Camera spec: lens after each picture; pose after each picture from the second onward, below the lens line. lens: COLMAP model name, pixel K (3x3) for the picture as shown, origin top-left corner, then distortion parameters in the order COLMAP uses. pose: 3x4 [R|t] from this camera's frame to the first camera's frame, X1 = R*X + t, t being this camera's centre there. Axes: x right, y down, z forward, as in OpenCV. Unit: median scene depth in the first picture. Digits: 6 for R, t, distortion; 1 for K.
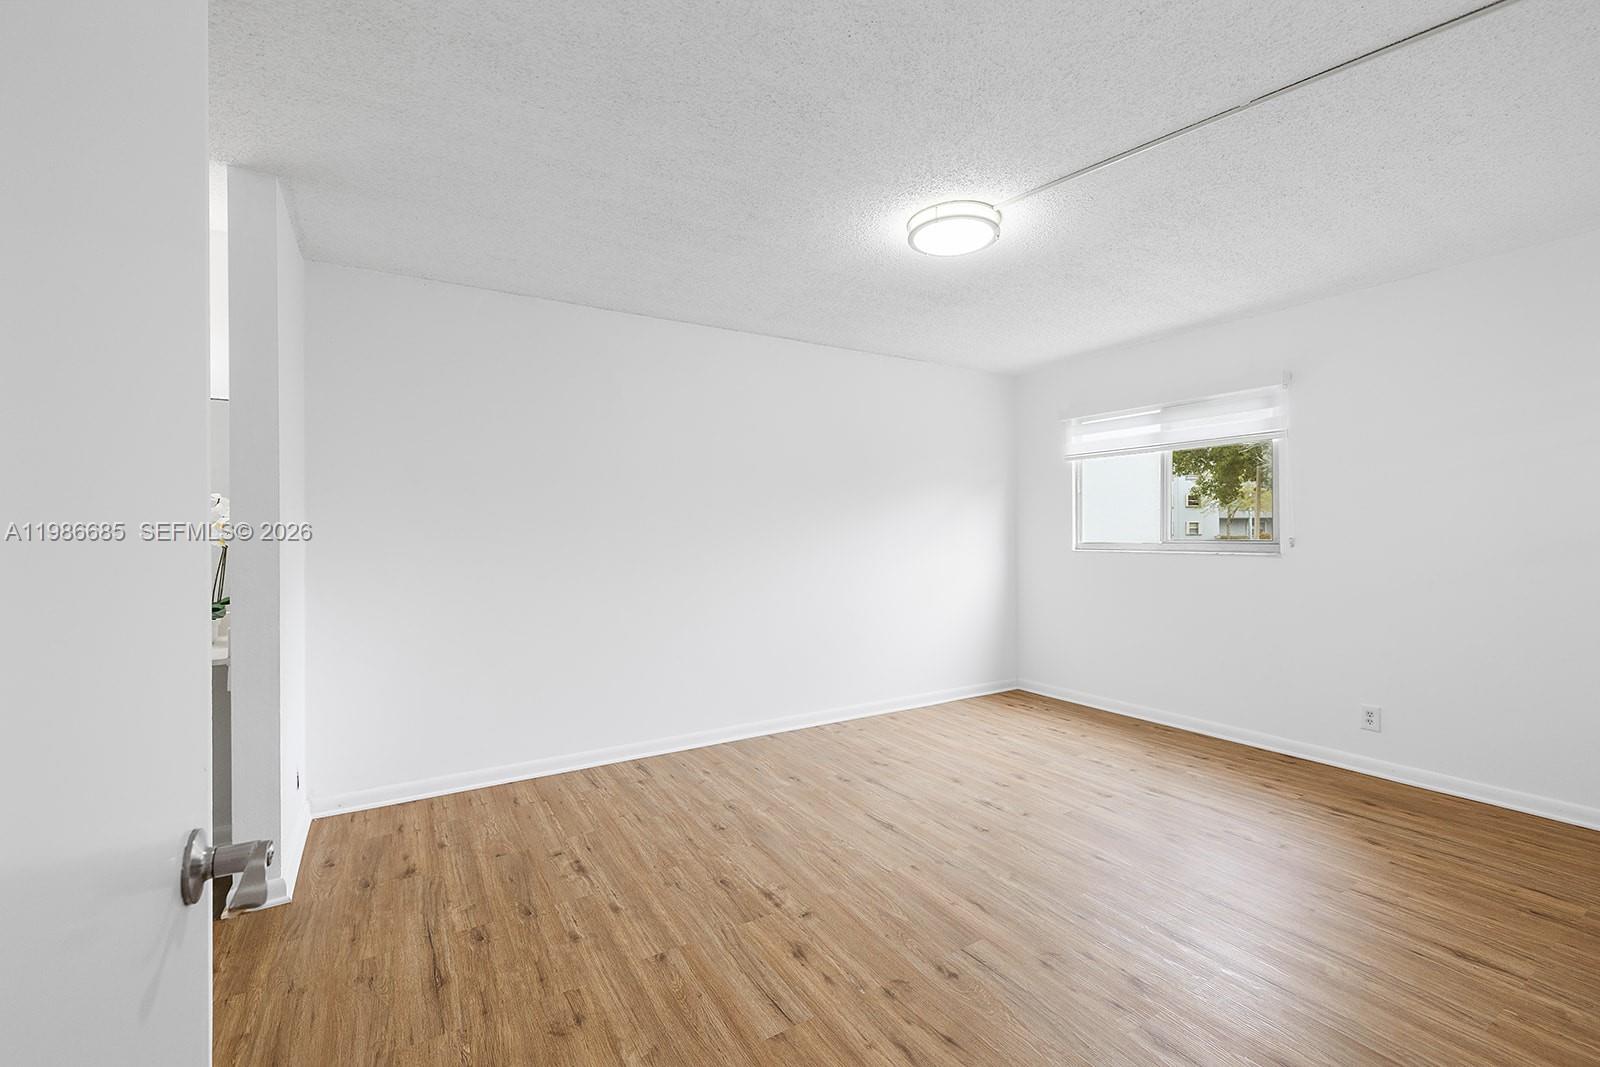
lens RADIAL K [[672.5, 0, 797.5], [0, 672.5, 531.4], [0, 0, 1]] dist [-0.000422, 0.000008]
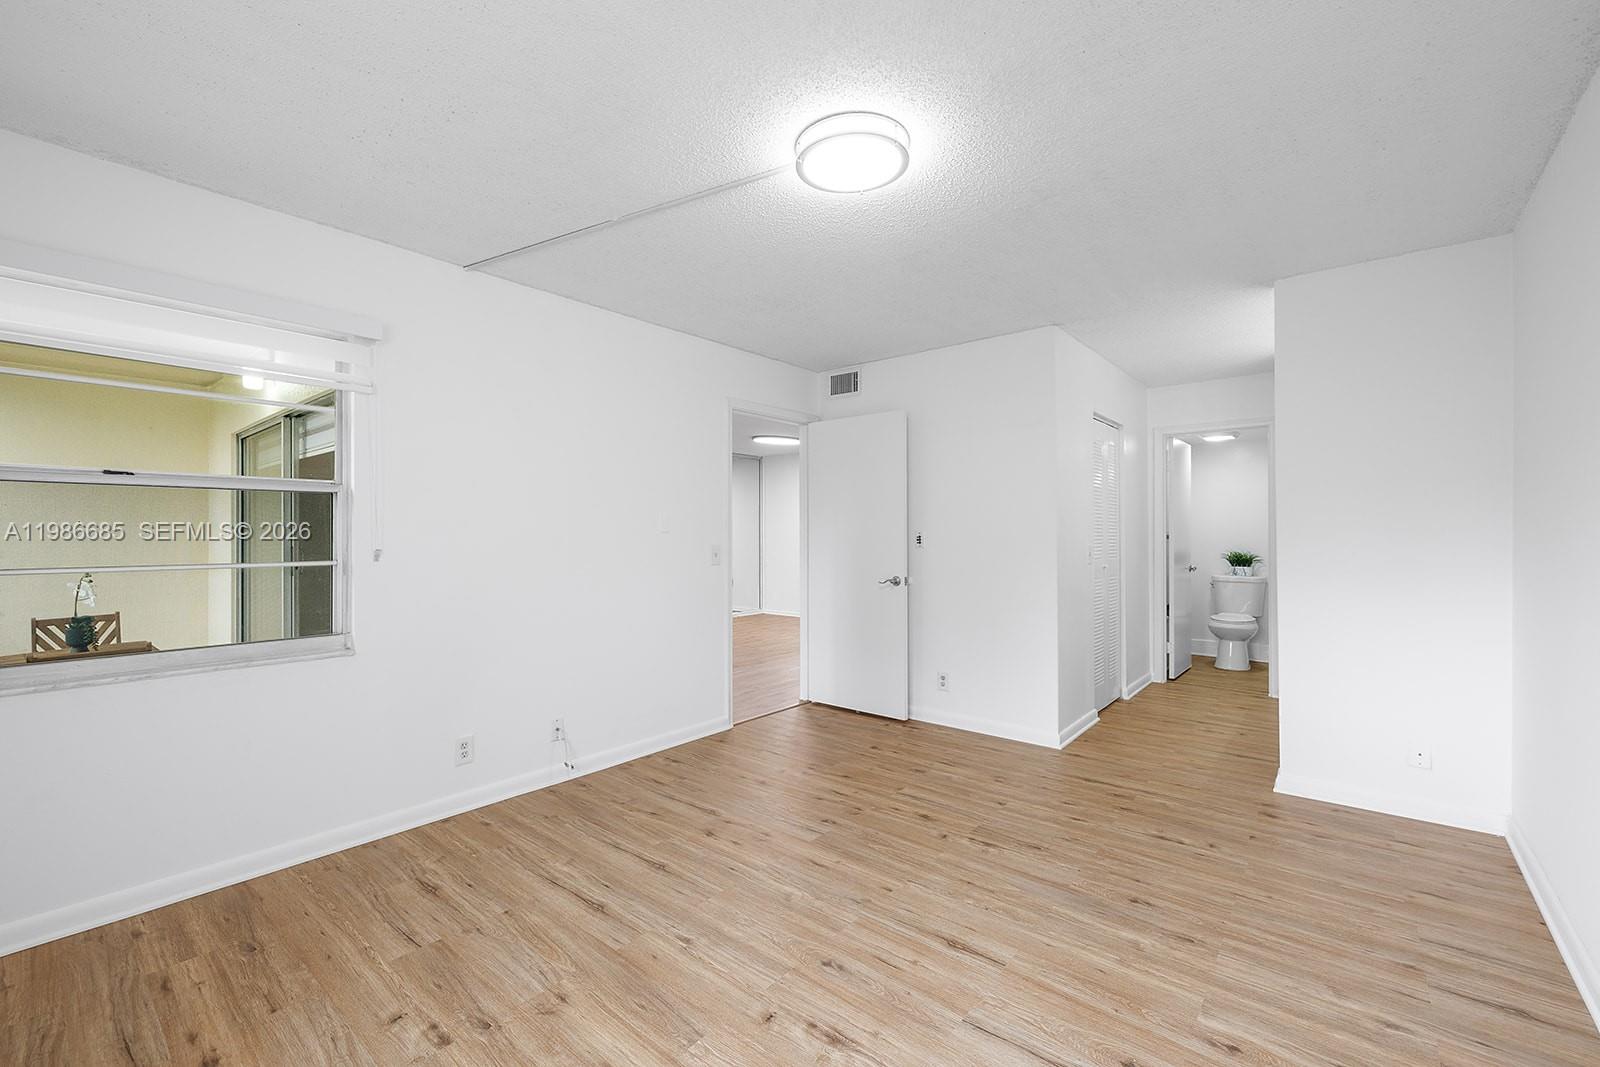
lens RADIAL K [[672.5, 0, 791.8], [0, 672.5, 538.8], [0, 0, 1]] dist [-0.000422, 0.000008]
pose [[-0.949722, 0.010738, -0.312910, 0.477051], [0.009738, 0.999941, 0.004760, 0.001867], [0.312943, 0.001474, -0.949771, 1.493688]]
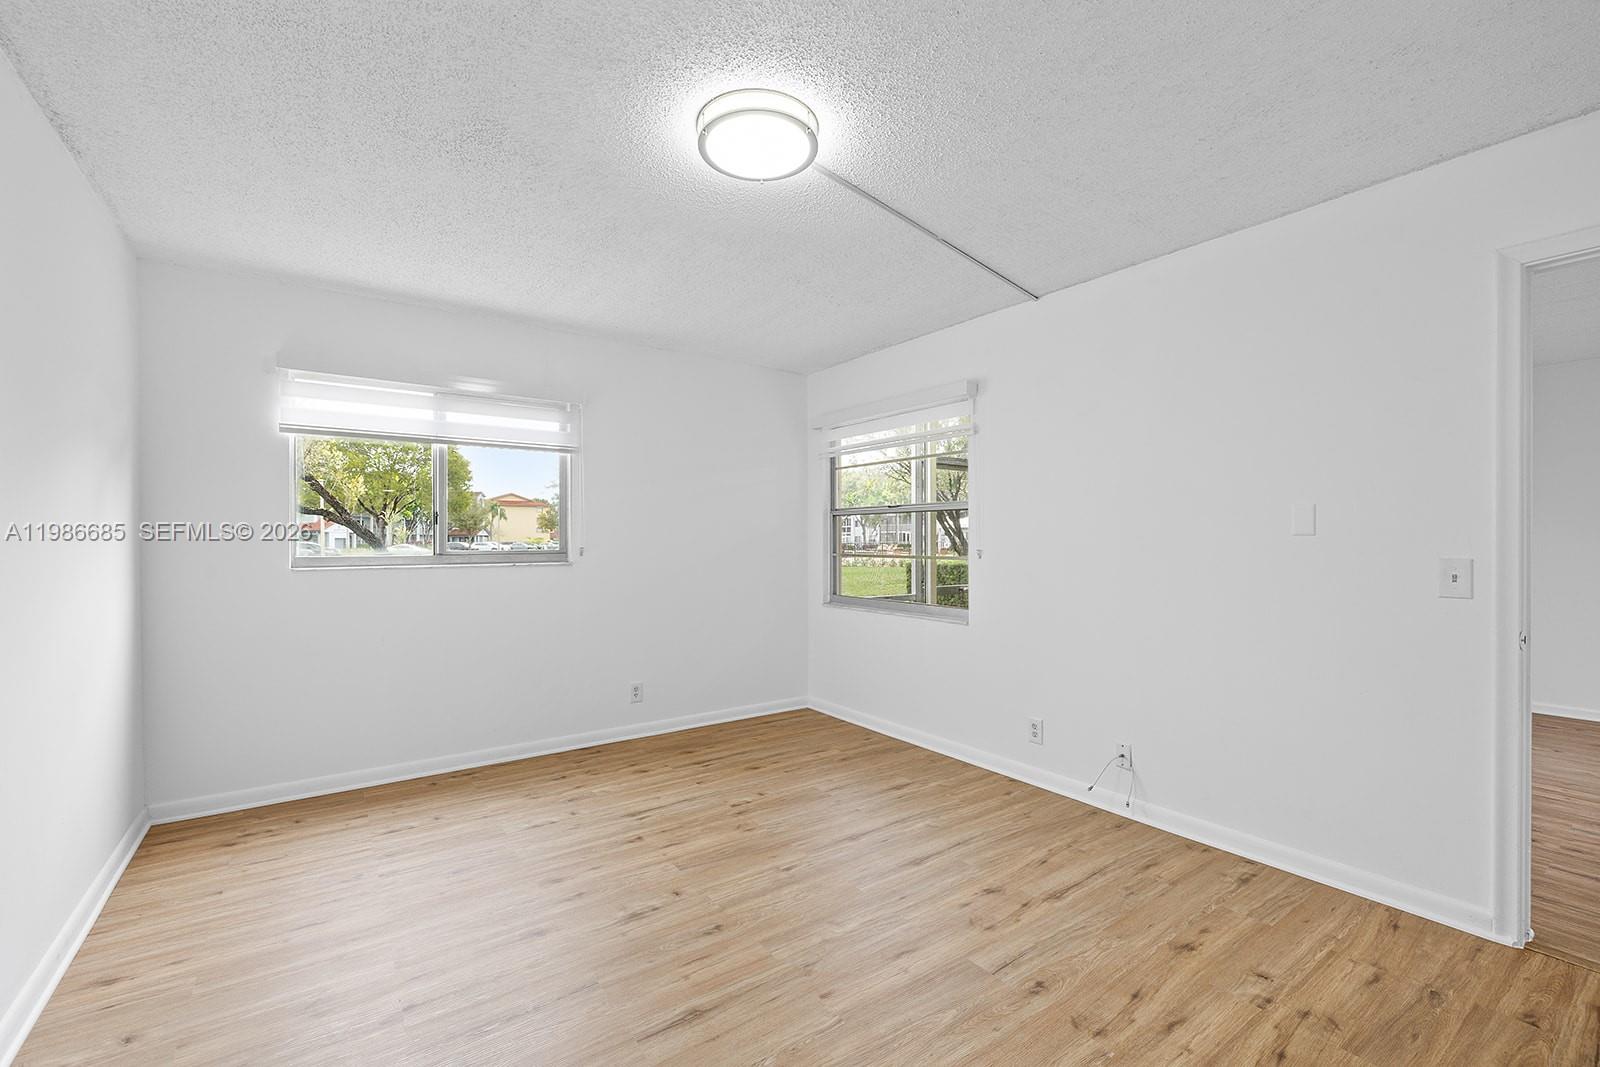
lens RADIAL K [[672.5, 0, 802.5], [0, 672.5, 541.4], [0, 0, 1]] dist [-0.000422, 0.000008]
pose [[-0.071382, 0.003661, 0.997442, -0.451633], [-0.000228, 0.999993, -0.003687, 0.004580], [-0.997449, -0.000490, -0.071381, 0.868854]]
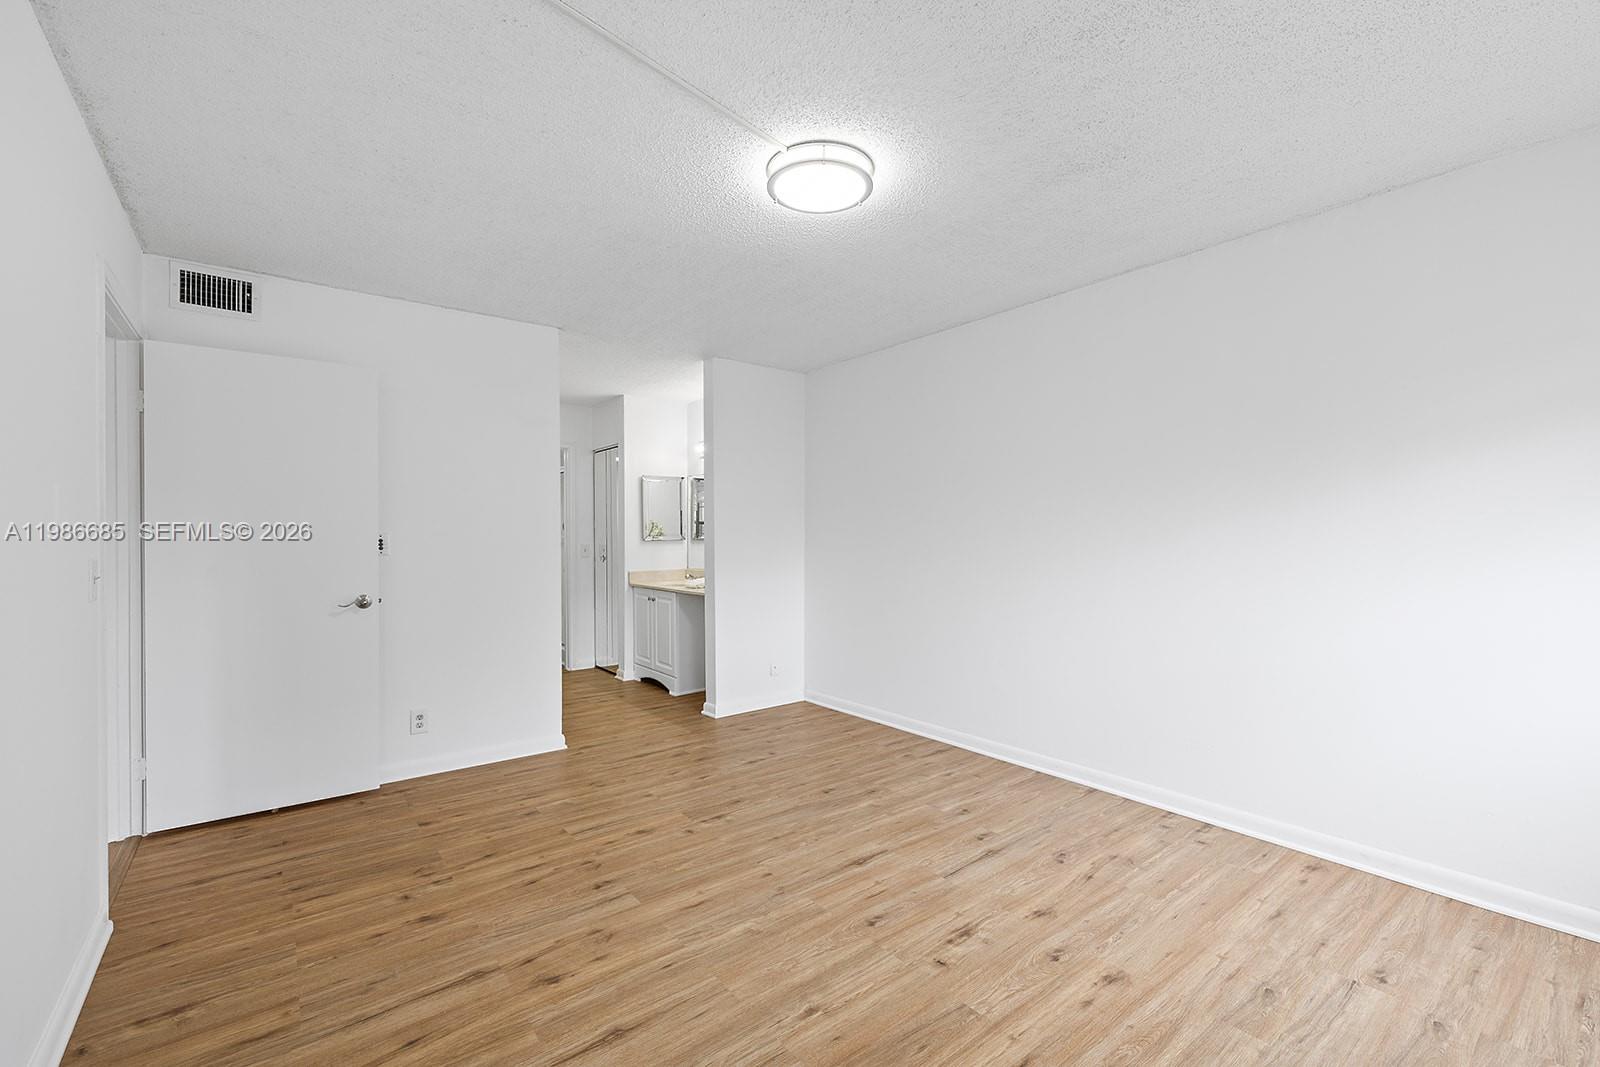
lens RADIAL K [[672.5, 0, 802.8], [0, 672.5, 546.4], [0, 0, 1]] dist [-0.000422, 0.000008]
pose [[0.118727, 0.020345, -0.992718, 0.927699], [0.006614, 0.999752, 0.021281, -0.002503], [0.992905, -0.009093, 0.118563, 0.756893]]
